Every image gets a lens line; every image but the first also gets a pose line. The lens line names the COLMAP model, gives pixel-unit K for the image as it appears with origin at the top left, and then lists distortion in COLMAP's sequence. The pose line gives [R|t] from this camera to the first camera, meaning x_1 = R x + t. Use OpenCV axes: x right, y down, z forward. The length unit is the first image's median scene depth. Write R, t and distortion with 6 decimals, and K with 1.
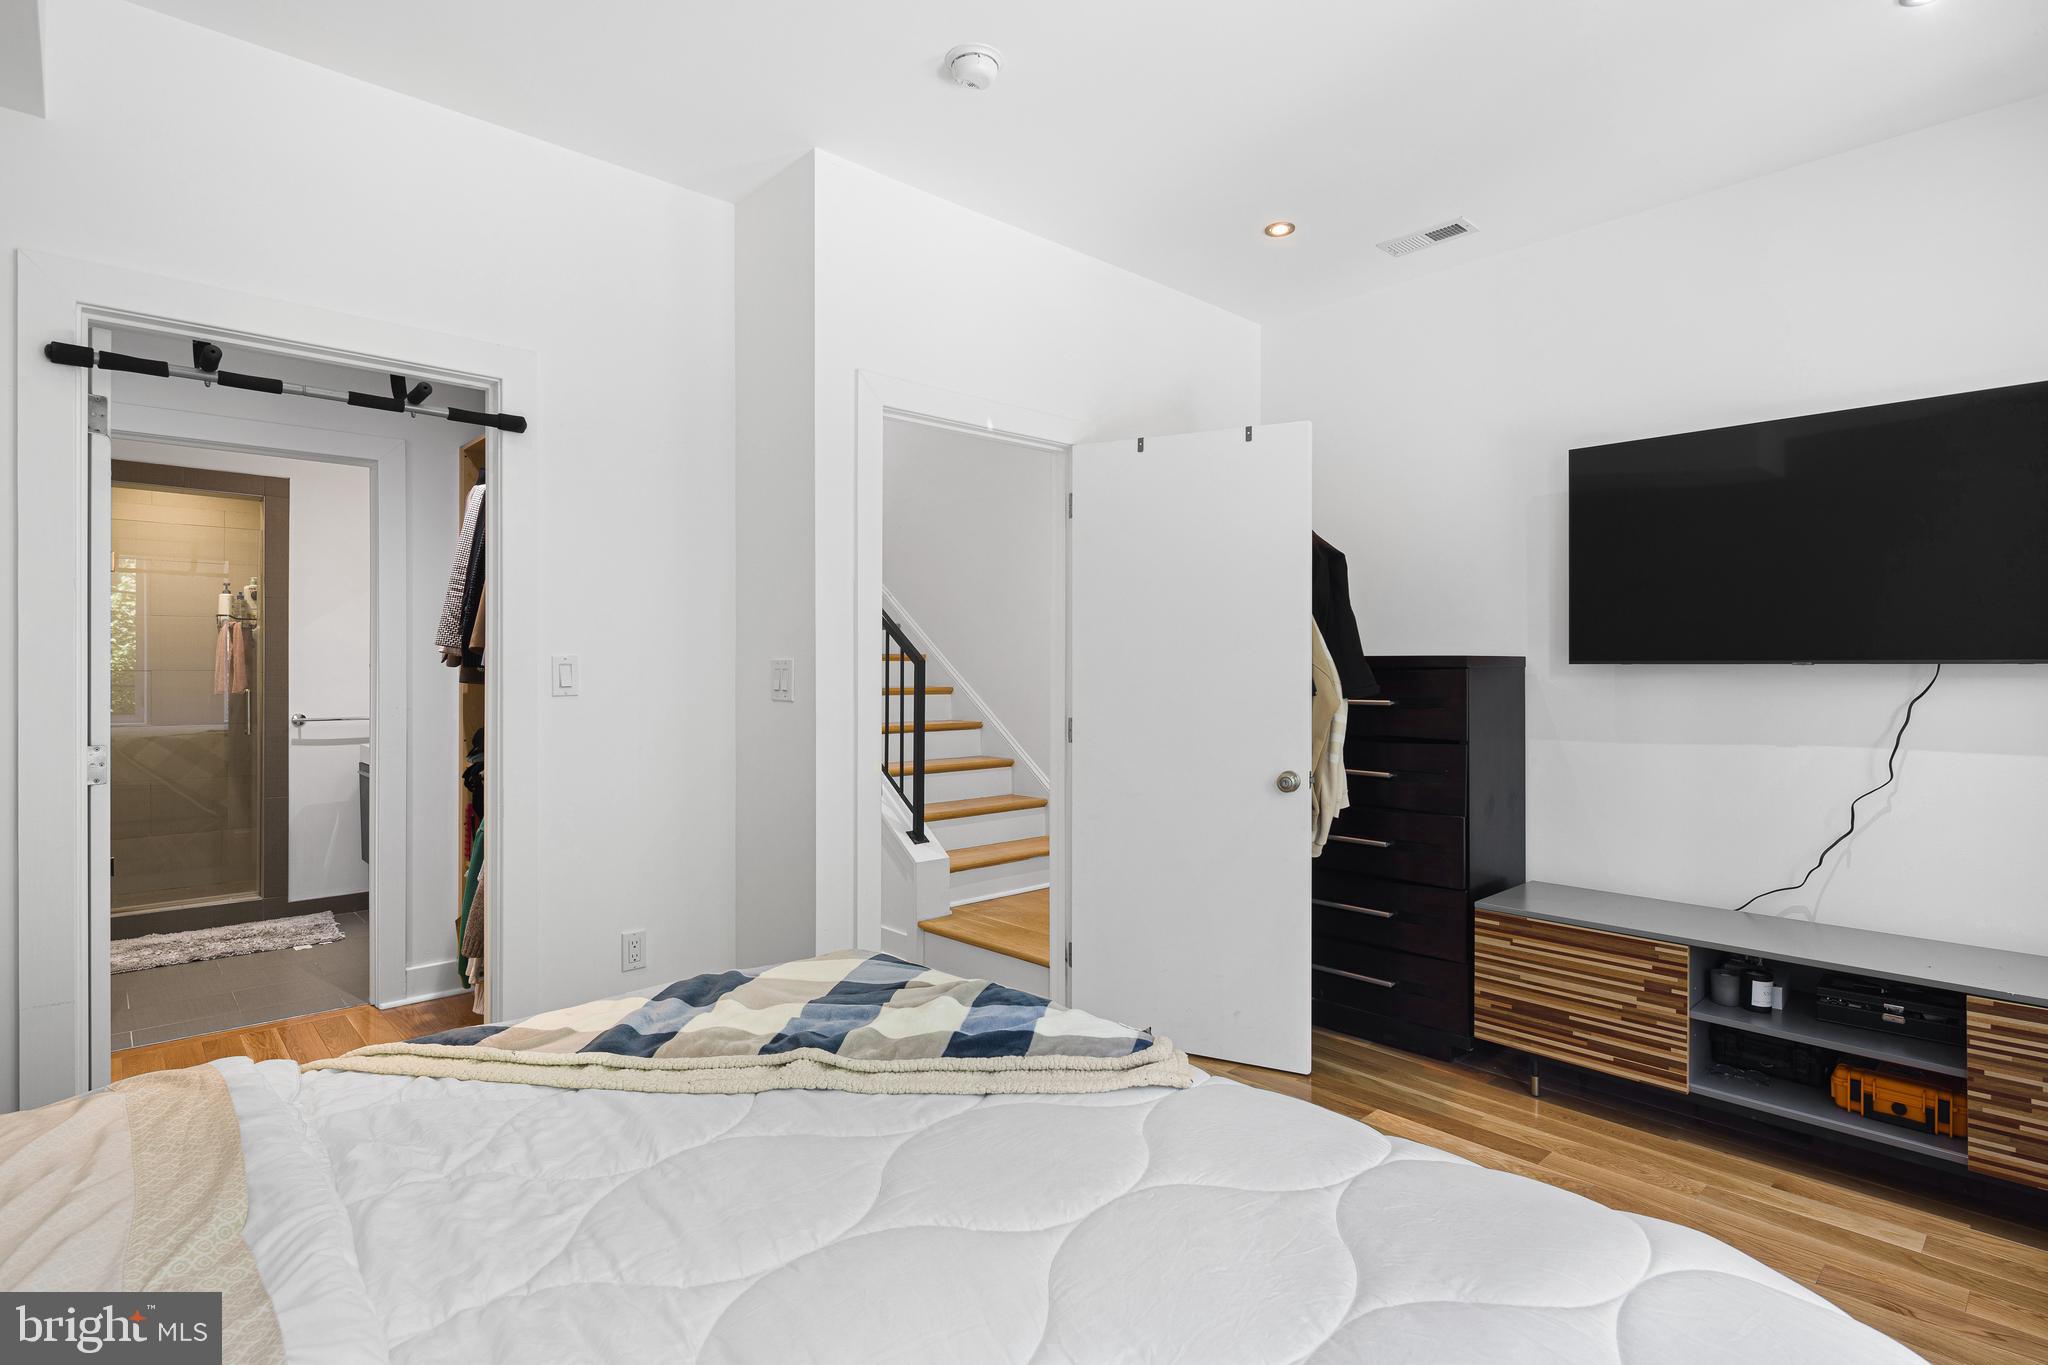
lens RADIAL K [[1000.8, 0, 1023.2], [0, 1000.8, 667.5], [0, 0, 1]] dist [0.010421, -0.003955]
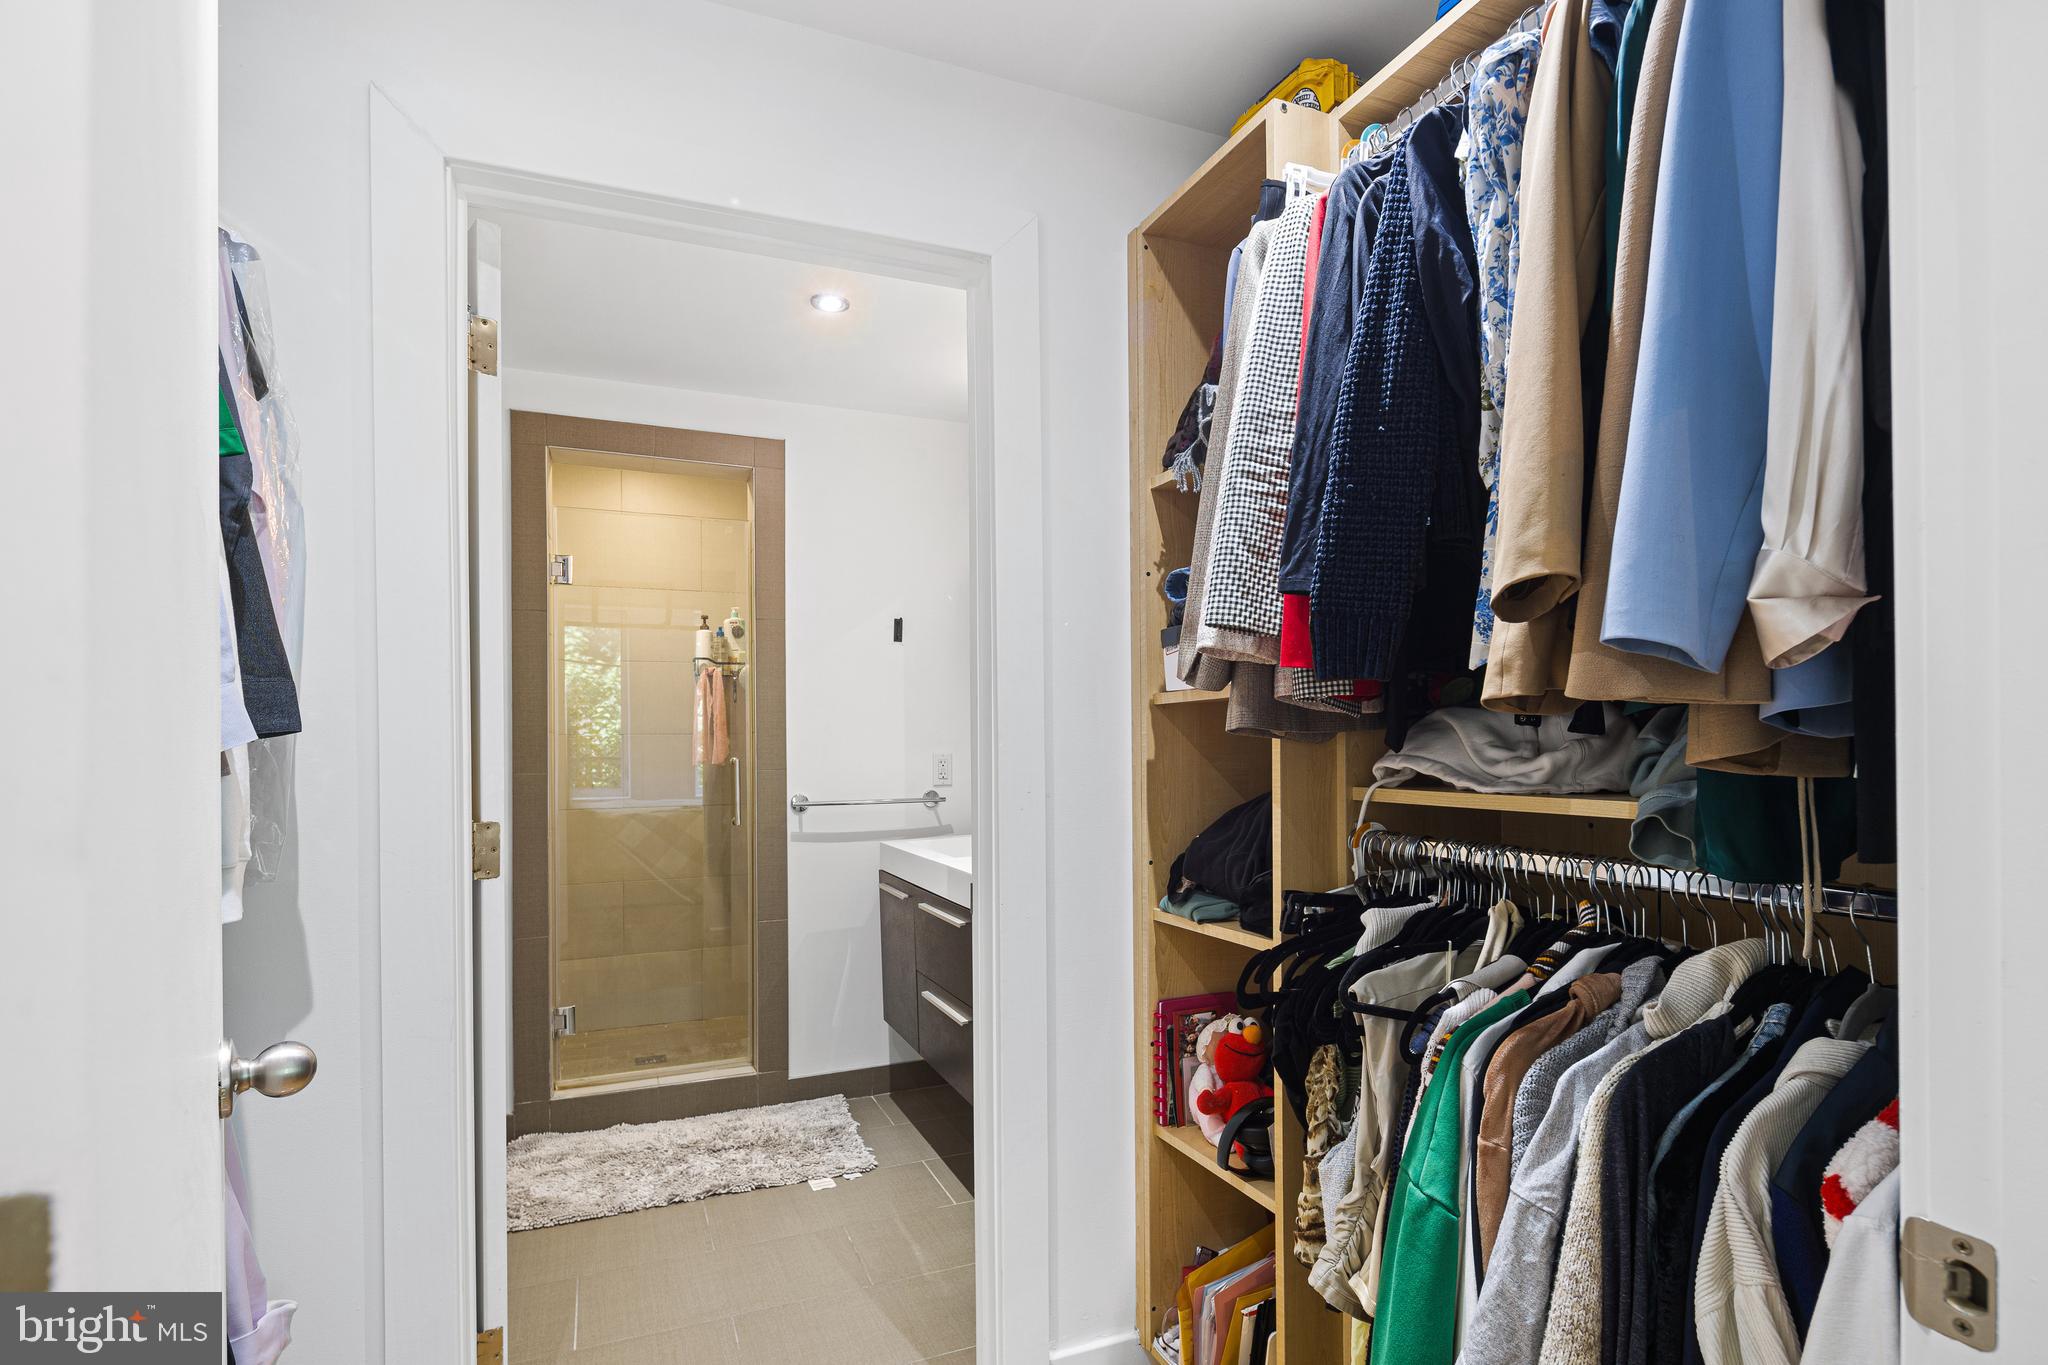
lens RADIAL K [[1000.8, 0, 1045.8], [0, 1000.8, 737.8], [0, 0, 1]] dist [0.010421, -0.003955]
pose [[0.945433, -0.010846, -0.325635, -0.346174], [0.010522, 0.999941, -0.002757, 0.012177], [0.325646, -0.000820, 0.945492, 0.421980]]
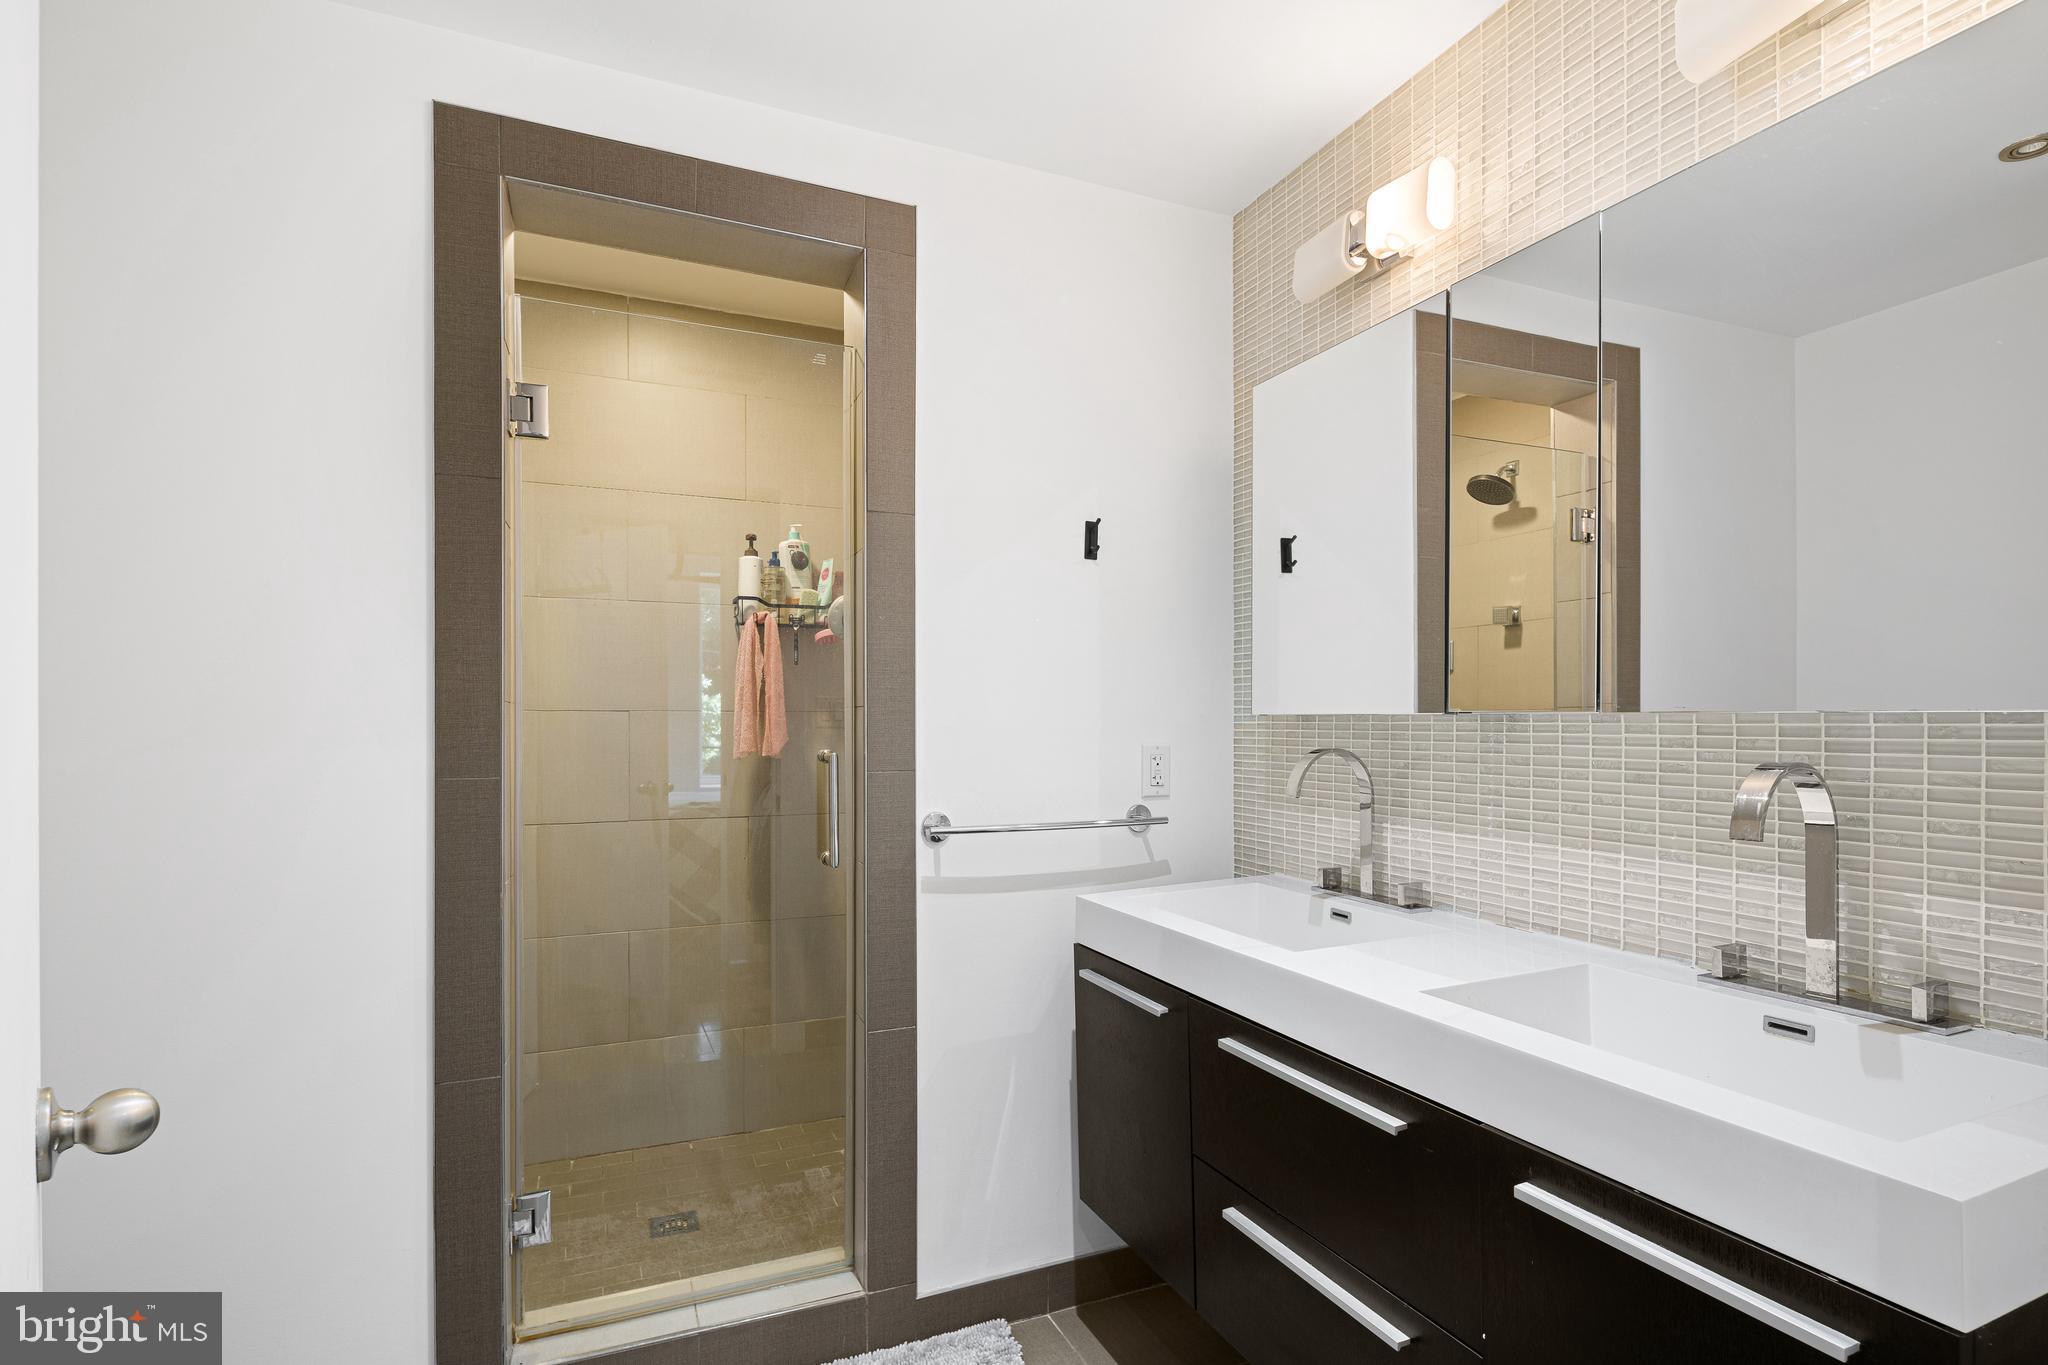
lens RADIAL K [[1000.8, 0, 1043.3], [0, 1000.8, 736.7], [0, 0, 1]] dist [0.010421, -0.003955]
pose [[0.947728, 0.000454, -0.319080, -0.548327], [0.002722, 0.999951, 0.009508, 0.012701], [0.319069, -0.009880, 0.947680, 0.635332]]
